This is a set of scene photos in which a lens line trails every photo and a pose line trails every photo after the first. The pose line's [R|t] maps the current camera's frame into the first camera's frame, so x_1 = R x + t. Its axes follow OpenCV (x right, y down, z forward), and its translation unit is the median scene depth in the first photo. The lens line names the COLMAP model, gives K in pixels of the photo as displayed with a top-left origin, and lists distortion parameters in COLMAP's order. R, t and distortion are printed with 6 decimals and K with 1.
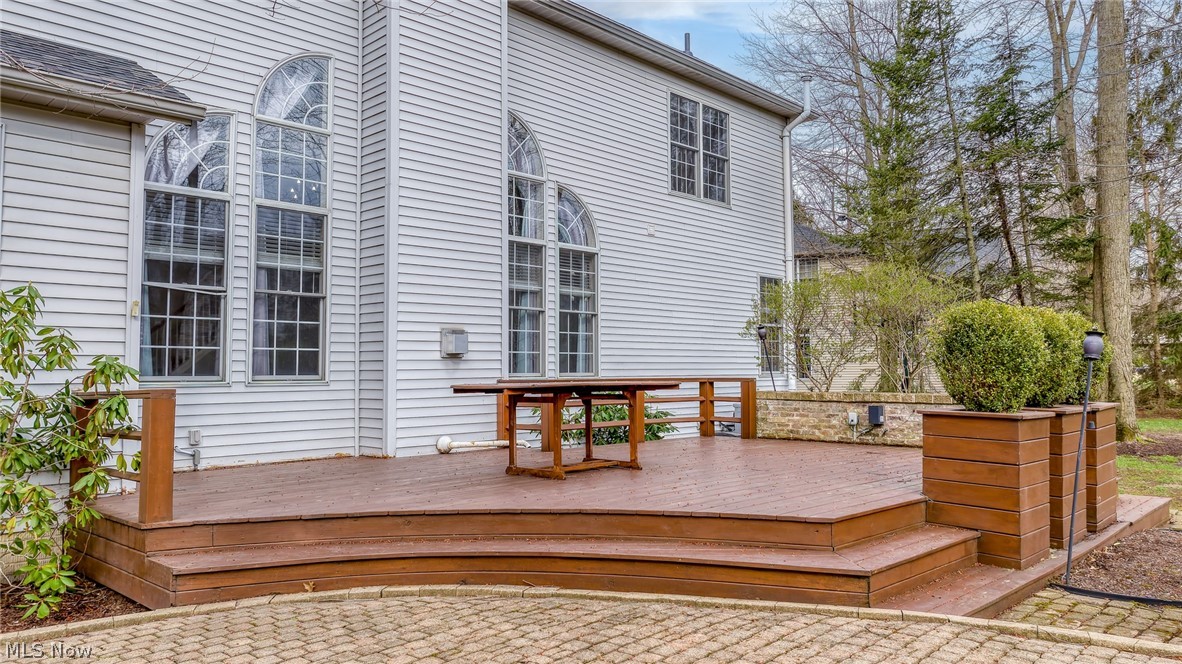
lens RADIAL K [[826.1, 0, 591.8], [0, 826.1, 334.5], [0, 0, 1]] dist [0.004475, -0.004403]
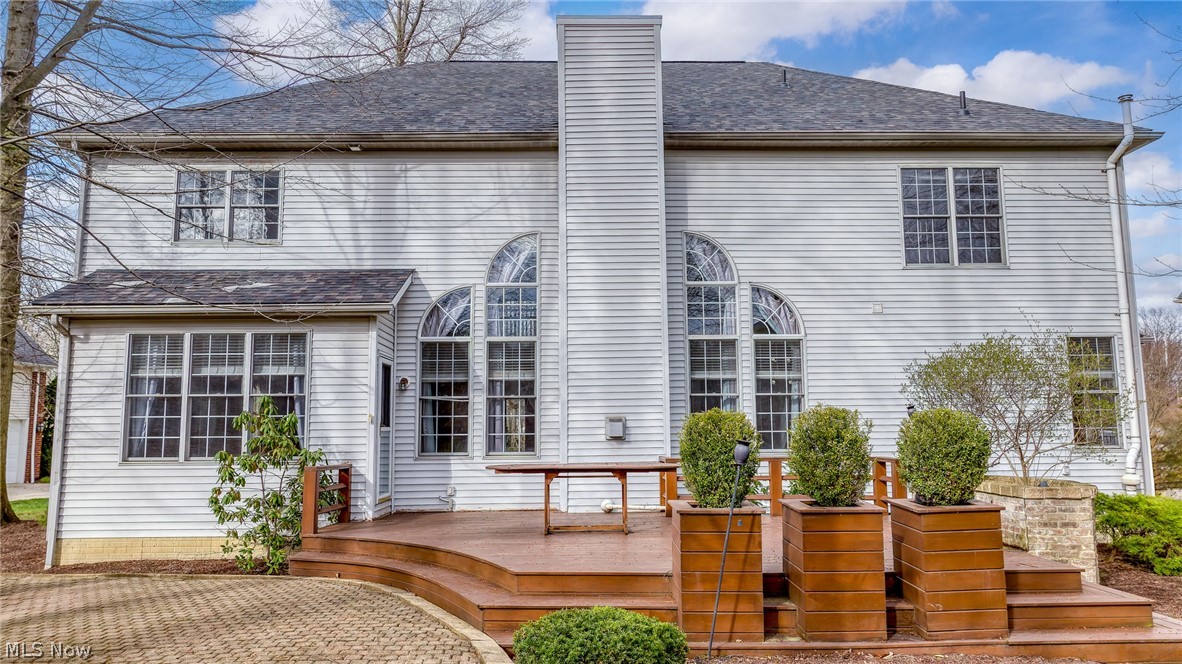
lens RADIAL K [[826.1, 0, 592.0], [0, 826.1, 328.0], [0, 0, 1]] dist [0.004475, -0.004403]
pose [[0.701410, -0.081673, -0.708063, 0.721792], [0.036514, 0.996226, -0.078741, -0.044963], [0.711822, 0.029376, 0.701746, 0.038709]]
